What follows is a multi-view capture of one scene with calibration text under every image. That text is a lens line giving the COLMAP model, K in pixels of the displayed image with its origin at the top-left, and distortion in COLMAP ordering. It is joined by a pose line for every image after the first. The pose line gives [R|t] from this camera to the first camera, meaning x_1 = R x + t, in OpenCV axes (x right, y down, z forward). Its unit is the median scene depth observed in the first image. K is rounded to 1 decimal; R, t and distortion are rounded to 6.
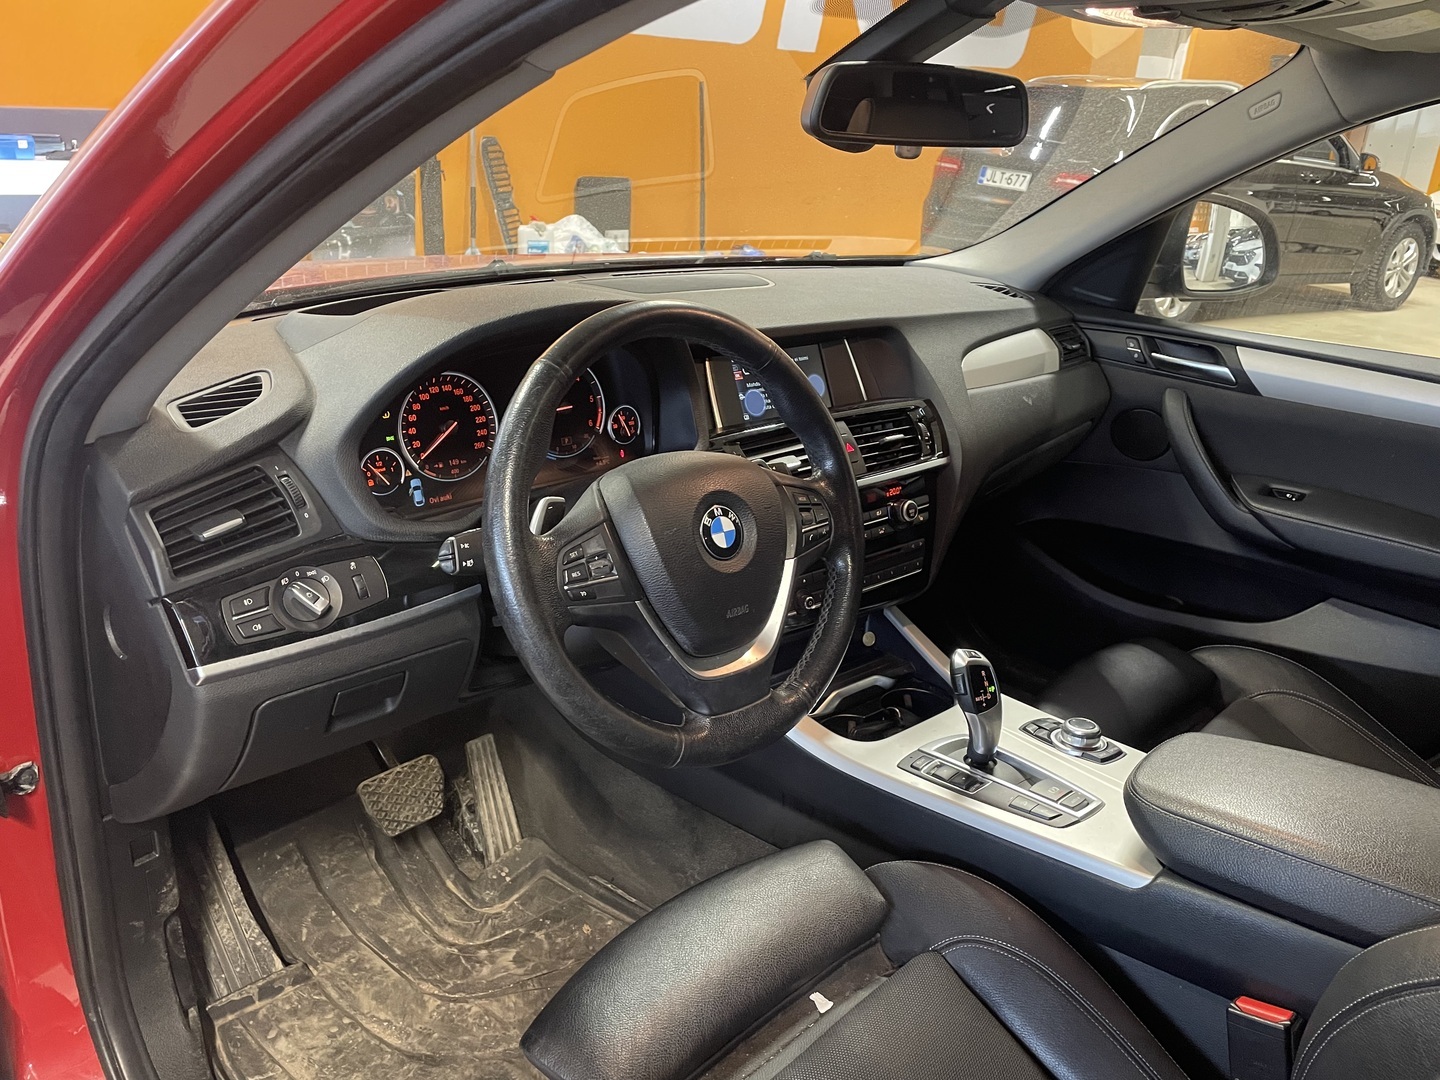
lens RADIAL K [[1080.5, 0, 743.0], [0, 1080.5, 540.7], [0, 0, 1]] dist [0.097787, -0.158107]
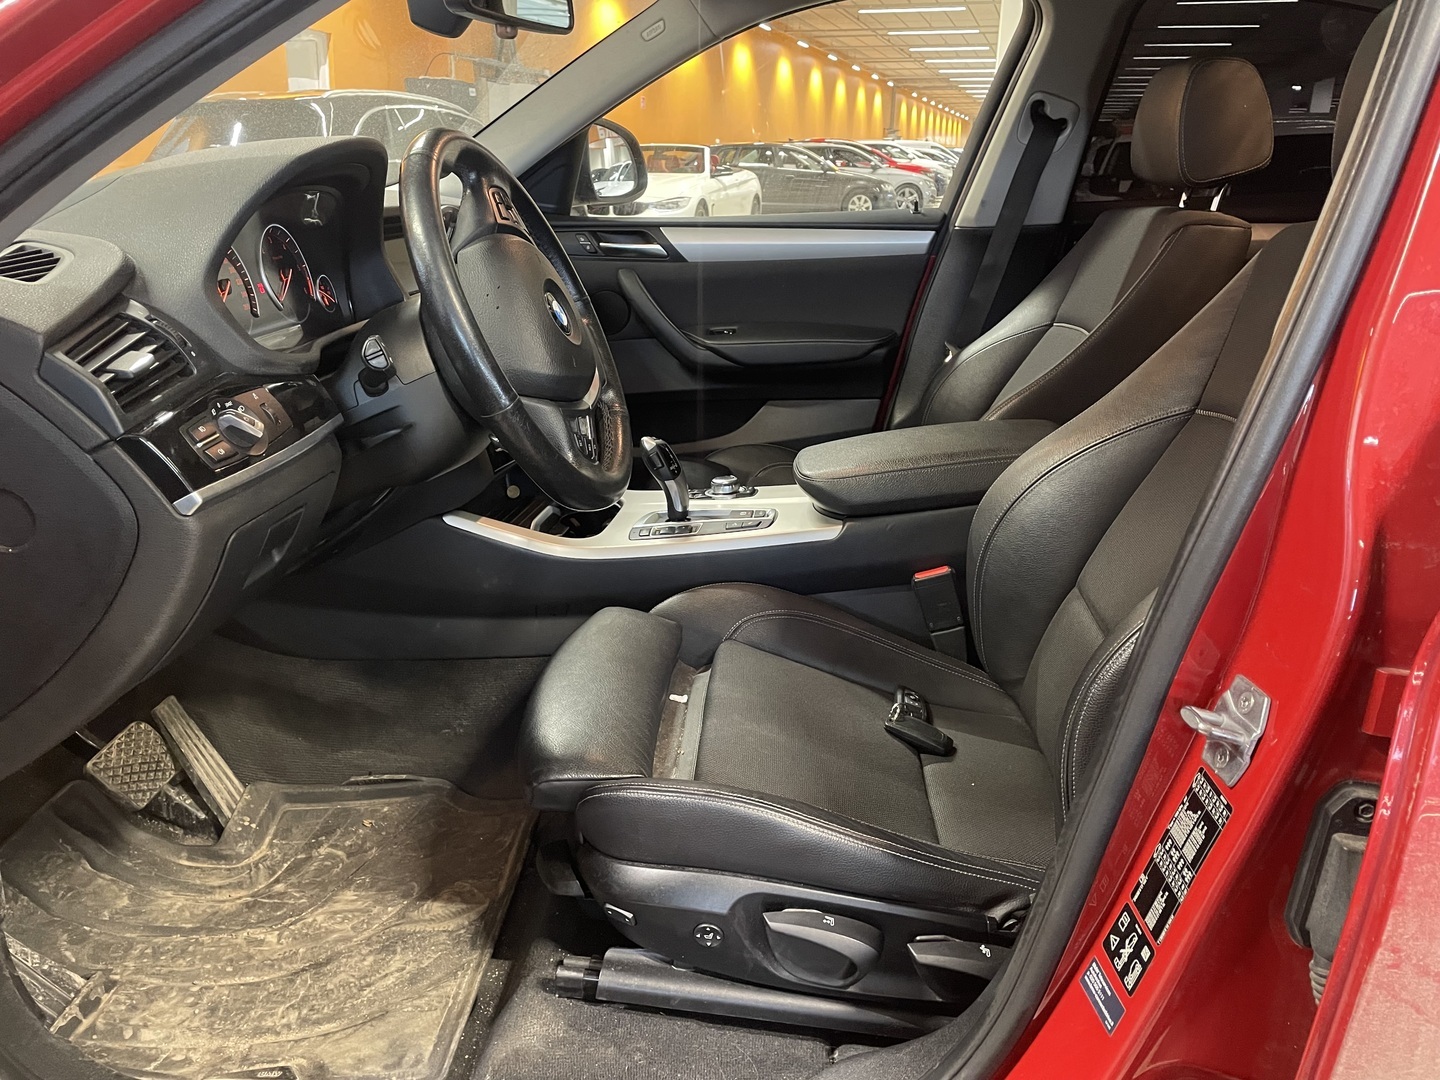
lens RADIAL K [[1080.5, 0, 743.0], [0, 1080.5, 540.7], [0, 0, 1]] dist [0.097787, -0.158107]
pose [[0.738618, -0.267811, 0.618645, -0.459608], [0.286094, 0.955489, 0.072054, 0.138441], [-0.610405, 0.123770, 0.782360, -0.031617]]
